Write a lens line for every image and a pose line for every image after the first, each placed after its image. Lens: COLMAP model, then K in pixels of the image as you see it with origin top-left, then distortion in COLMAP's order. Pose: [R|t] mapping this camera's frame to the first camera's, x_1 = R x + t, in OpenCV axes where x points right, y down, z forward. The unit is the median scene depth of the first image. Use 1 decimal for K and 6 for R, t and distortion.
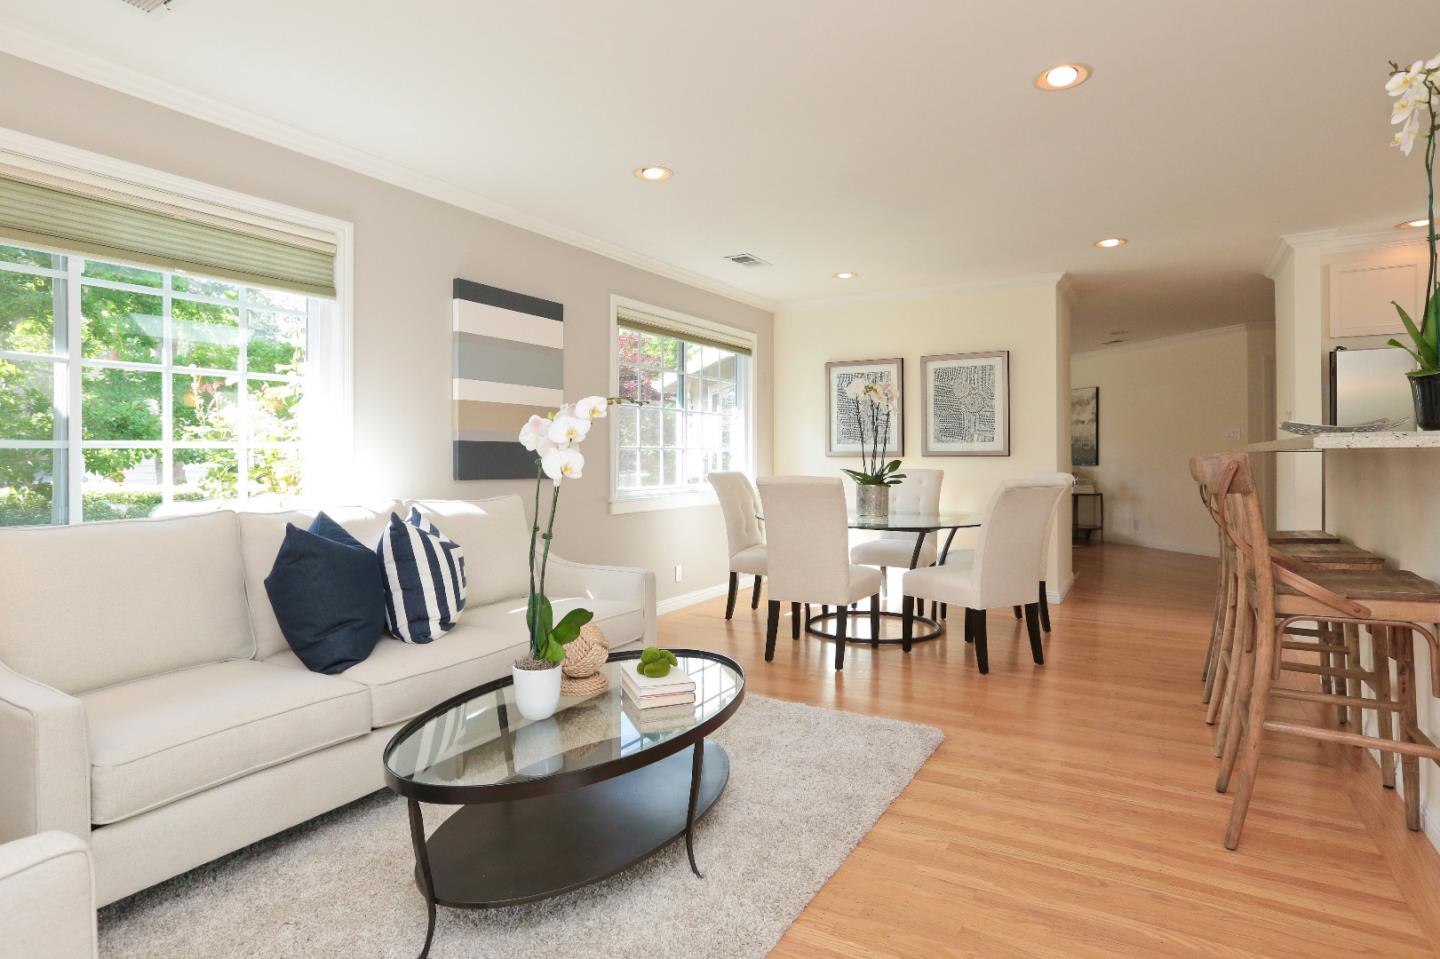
lens RADIAL K [[766.4, 0, 721.1], [0, 766.4, 469.1], [0, 0, 1]] dist [0.000350, 0.000636]
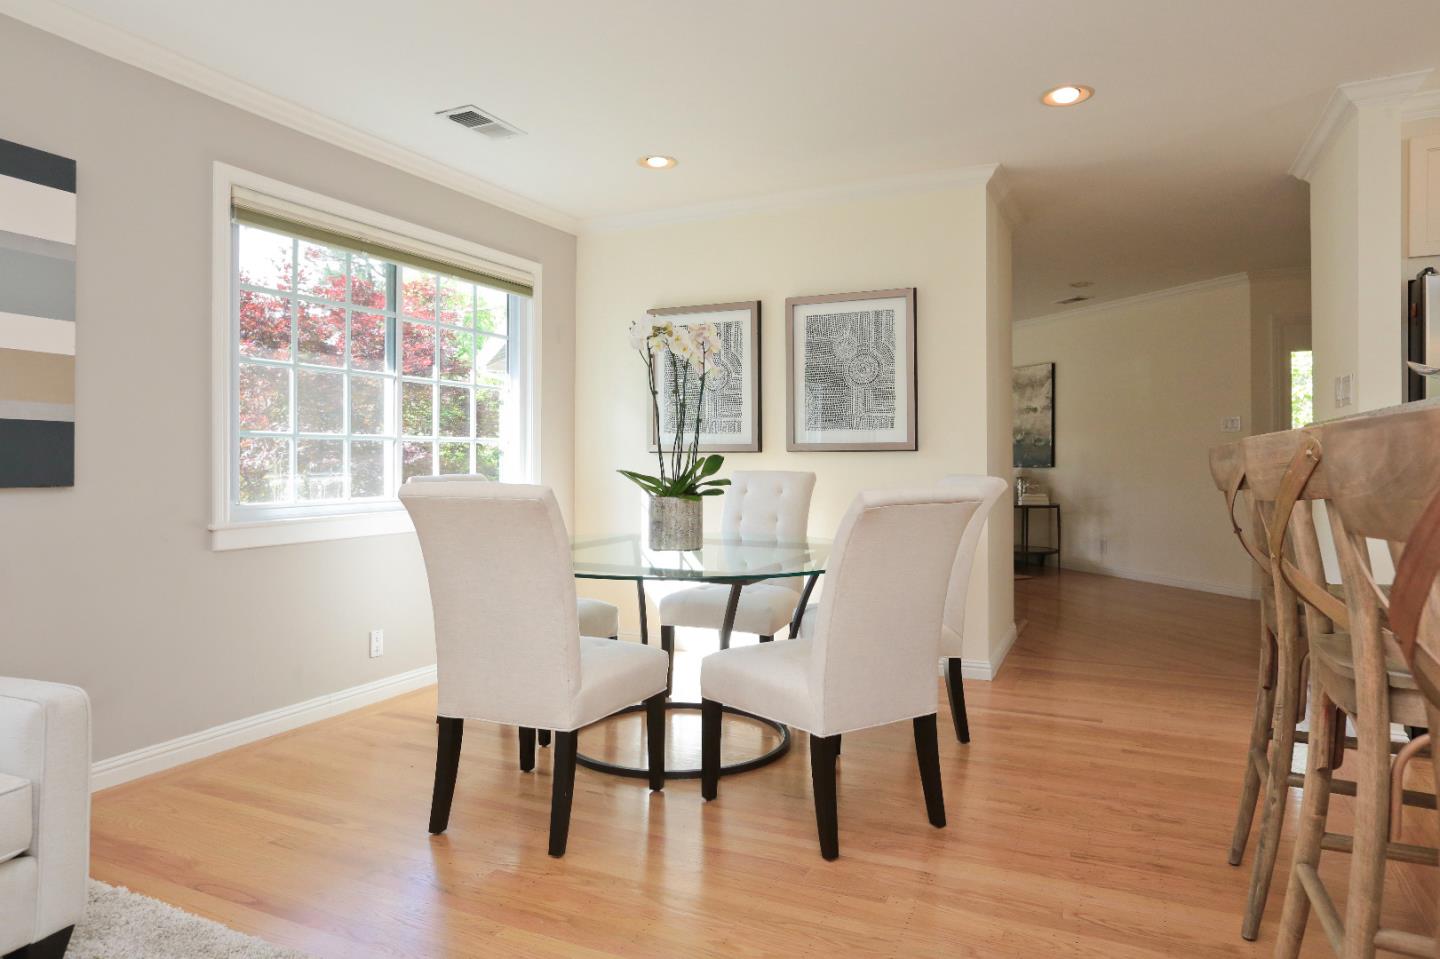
lens RADIAL K [[859.8, 0, 717.4], [0, 859.8, 472.6], [0, 0, 1]] dist [0.010131, 0.002282]
pose [[0.996977, -0.000681, 0.077696, 0.155175], [0.000793, 0.999999, -0.001406, 0.002289], [-0.077695, 0.001464, 0.996976, 0.294385]]
